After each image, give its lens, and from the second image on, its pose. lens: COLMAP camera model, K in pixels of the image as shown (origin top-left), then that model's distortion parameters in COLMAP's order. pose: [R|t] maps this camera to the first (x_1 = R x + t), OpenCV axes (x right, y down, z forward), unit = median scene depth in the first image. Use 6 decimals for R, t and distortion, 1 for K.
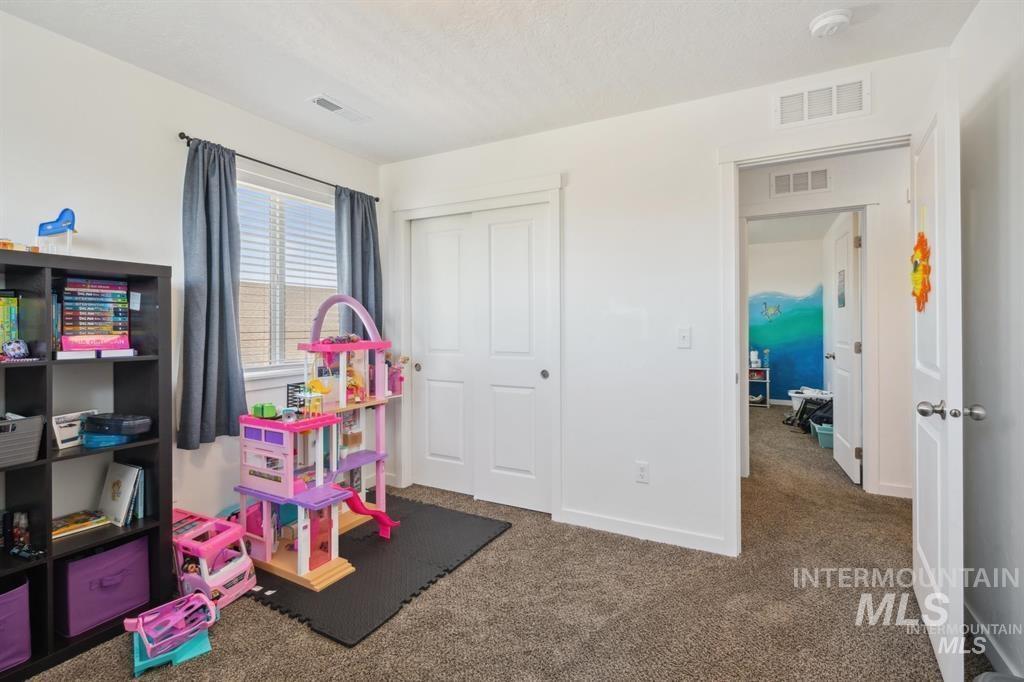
lens RADIAL K [[472.6, 0, 511.1], [0, 472.6, 316.7], [0, 0, 1]] dist [-0.000067, 0.000343]
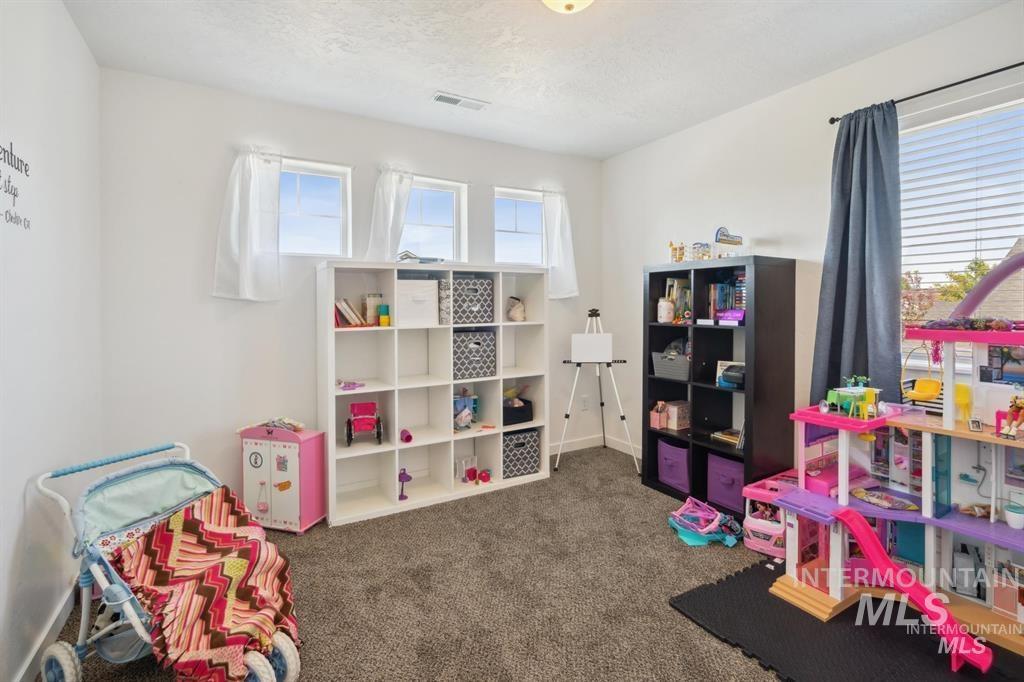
lens RADIAL K [[472.9, 0, 510.3], [0, 472.9, 303.6], [0, 0, 1]] dist [-0.014596, 0.000072]
pose [[-0.506929, -0.000371, -0.861988, 0.591753], [0.021527, 0.999683, -0.013090, 0.018853], [0.861719, -0.025192, -0.506760, 0.966079]]
